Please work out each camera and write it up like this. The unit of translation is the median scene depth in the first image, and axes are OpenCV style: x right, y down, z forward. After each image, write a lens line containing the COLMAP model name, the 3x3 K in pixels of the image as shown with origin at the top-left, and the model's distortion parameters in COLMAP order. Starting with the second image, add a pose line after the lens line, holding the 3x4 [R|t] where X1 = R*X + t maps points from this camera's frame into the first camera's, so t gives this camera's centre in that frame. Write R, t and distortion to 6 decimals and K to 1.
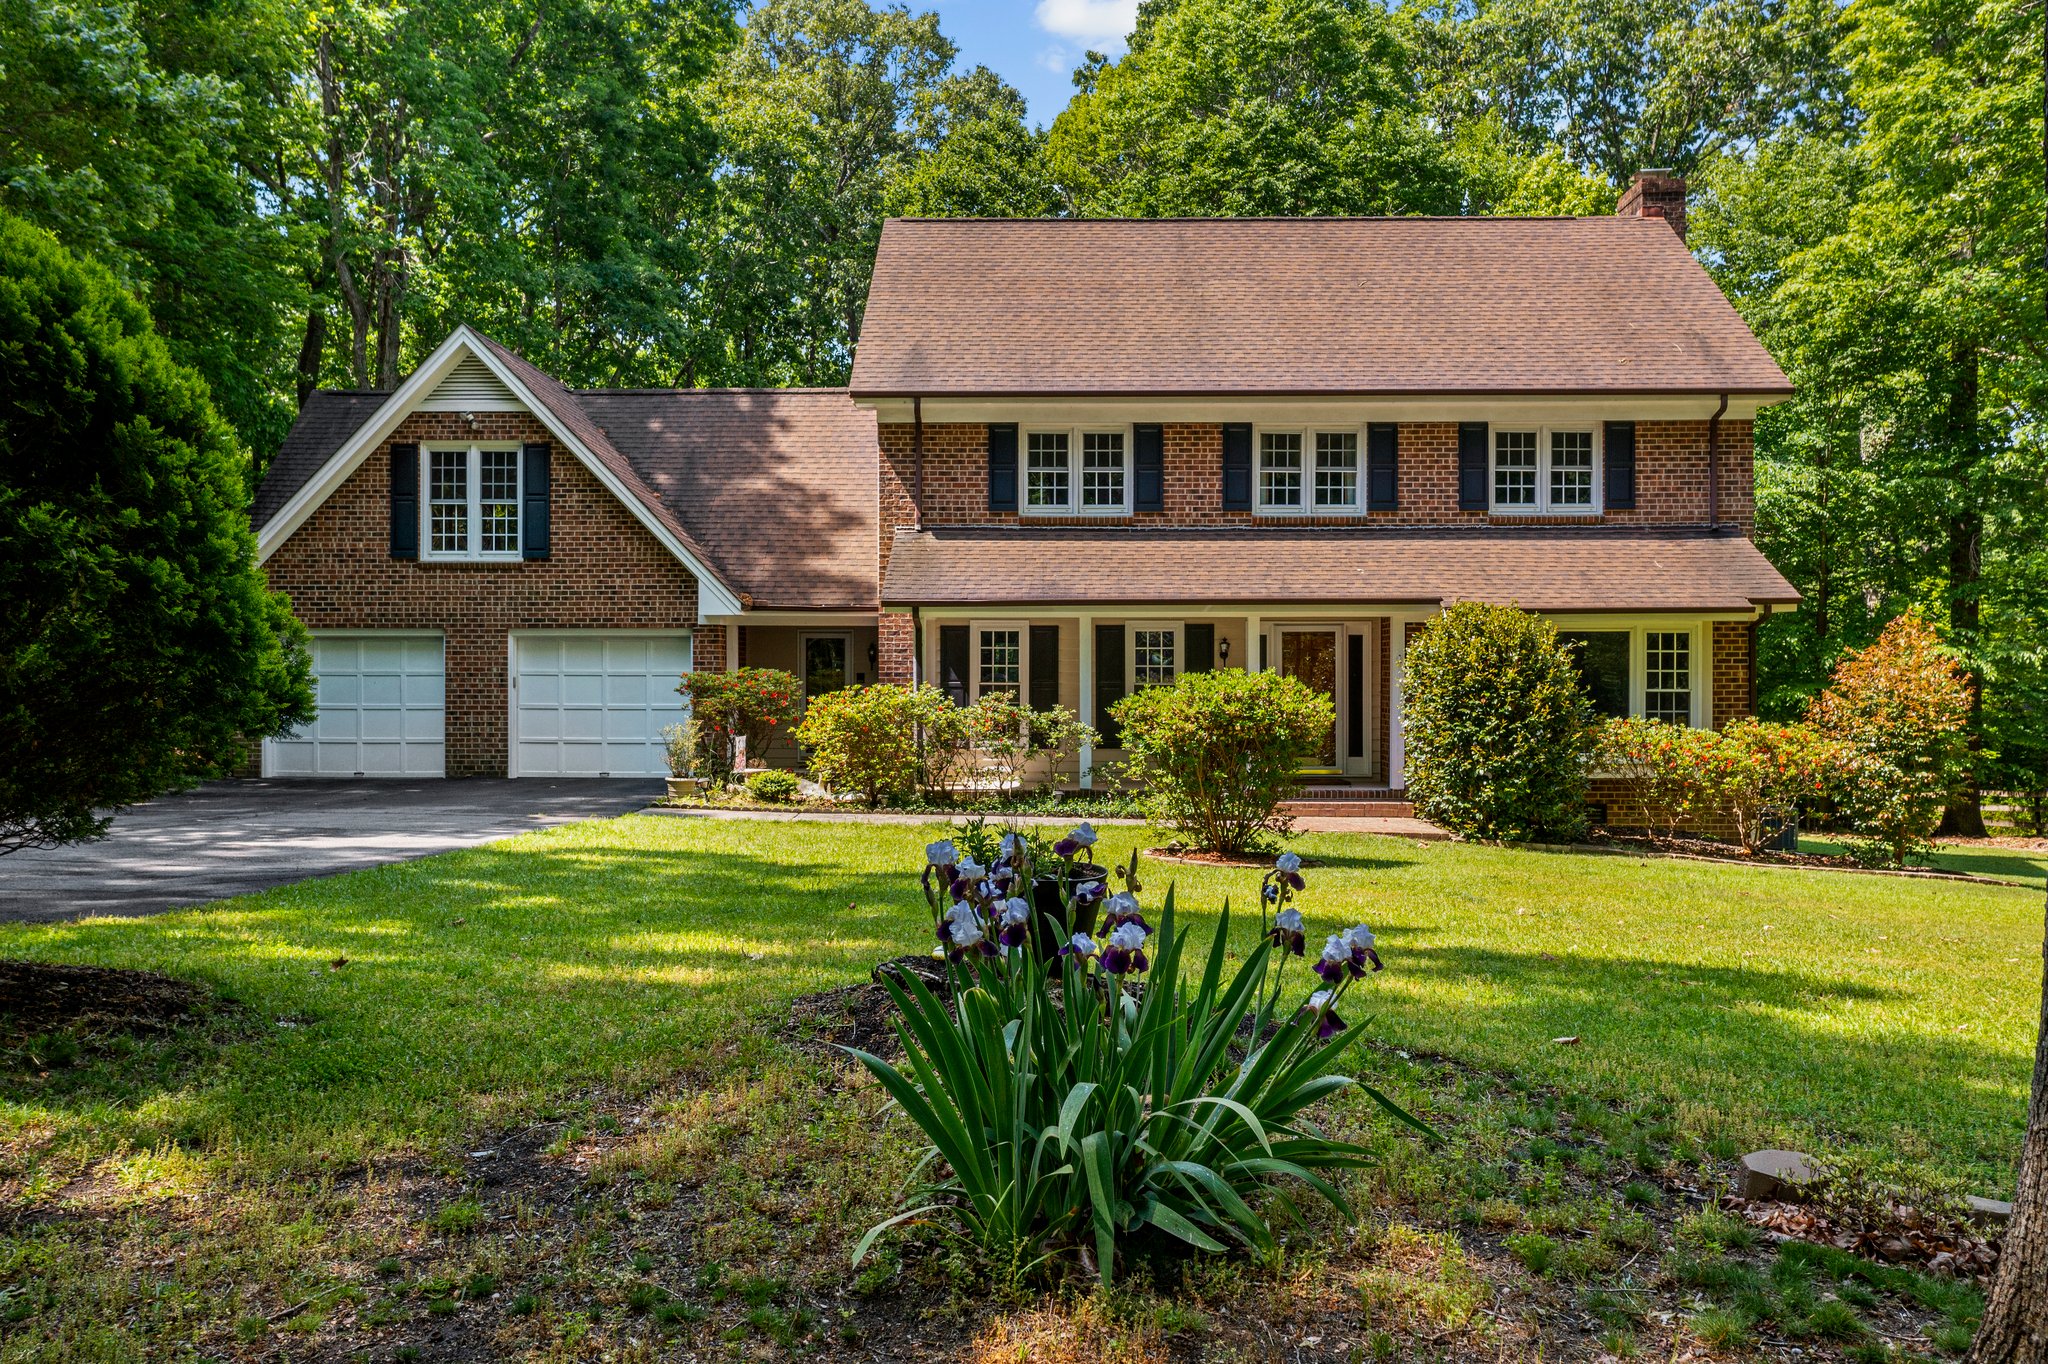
lens RADIAL K [[1653.2, 0, 1024.0], [0, 1653.2, 716.7], [0, 0, 1]] dist [0.001361, -0.001864]
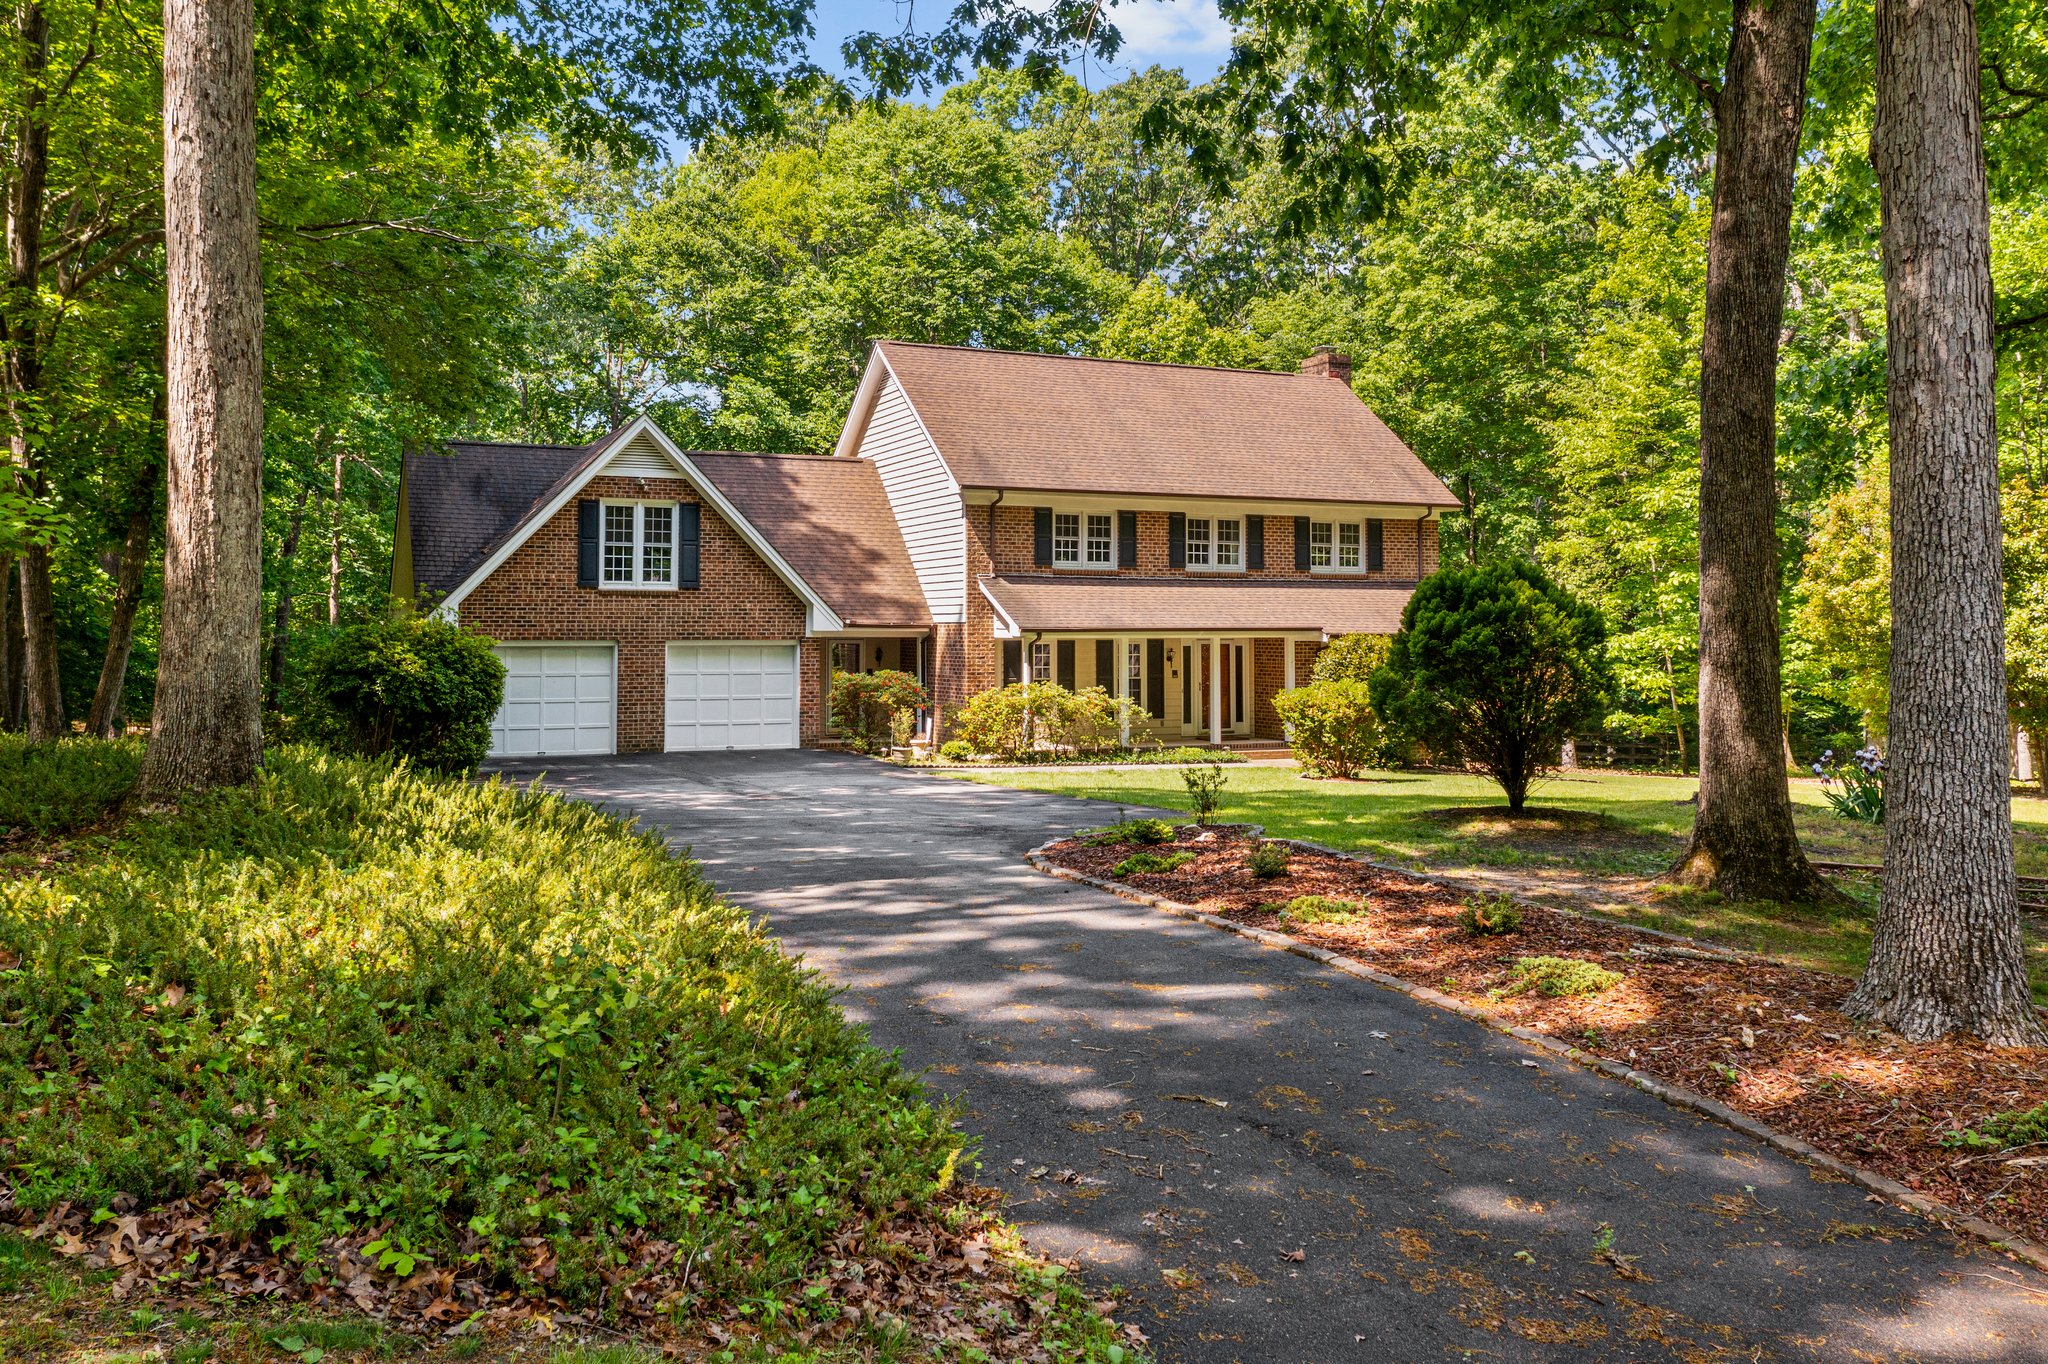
lens RADIAL K [[1727.1, 0, 1030.4], [0, 1727.1, 591.2], [0, 0, 1]] dist [0.004035, -0.000005]
pose [[0.896132, 0.011136, 0.443648, -0.721488], [0.011230, 0.998796, -0.047756, -0.025076], [-0.443646, 0.047778, 0.894928, -0.406064]]
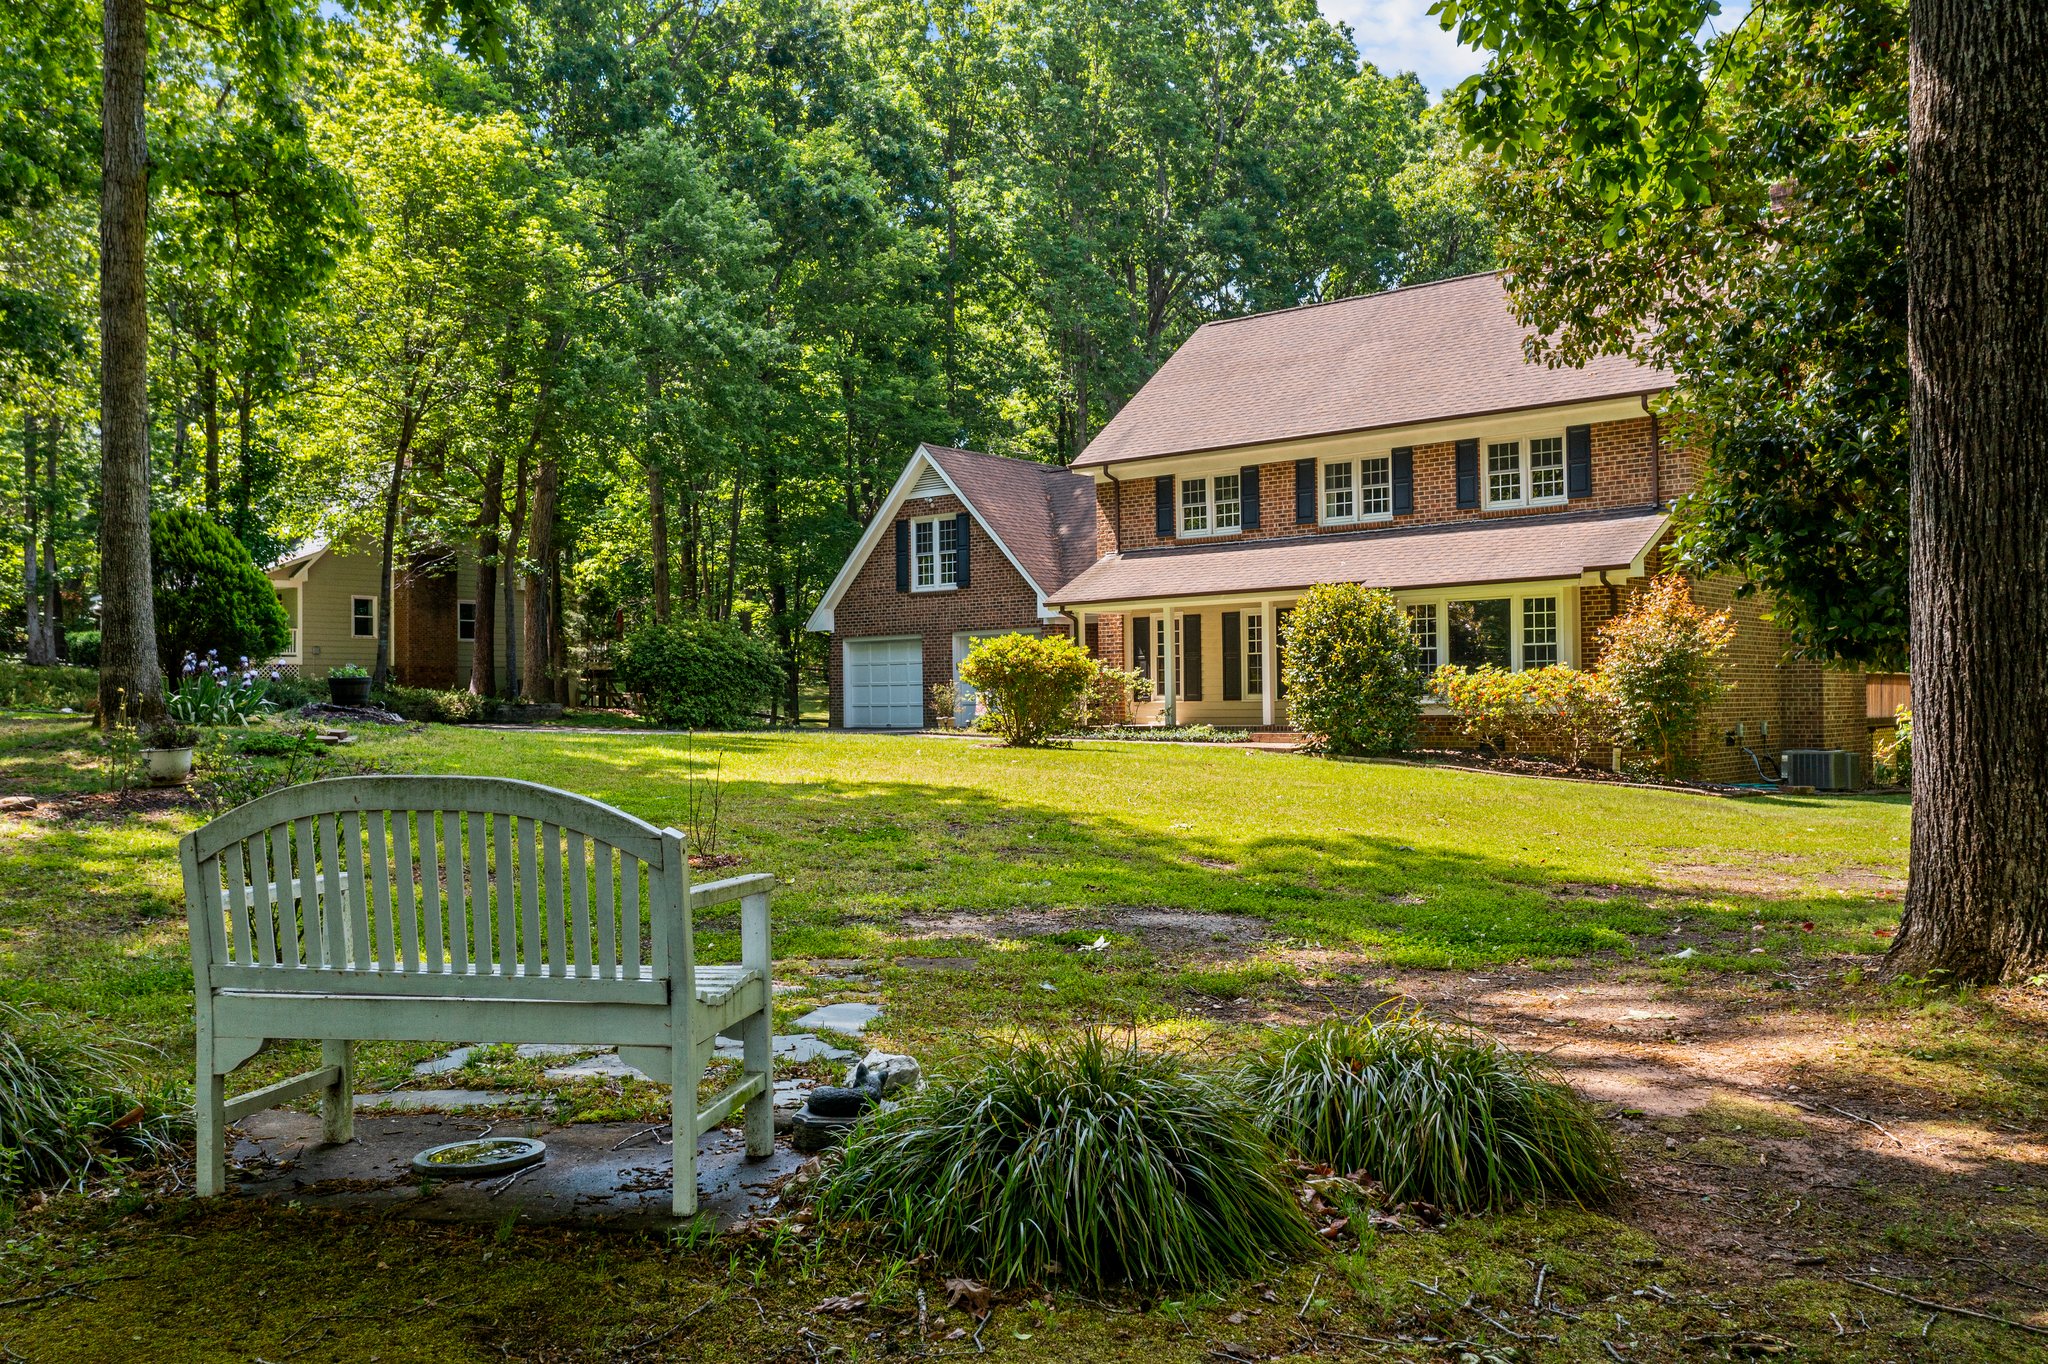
lens RADIAL K [[1684.0, 0, 1025.0], [0, 1684.0, 715.6], [0, 0, 1]] dist [0.002627, 0.002792]
pose [[0.775448, -0.007033, -0.631372, 0.816370], [-0.001513, 0.999914, -0.012997, 0.050838], [0.631410, 0.011034, 0.775371, -0.213679]]
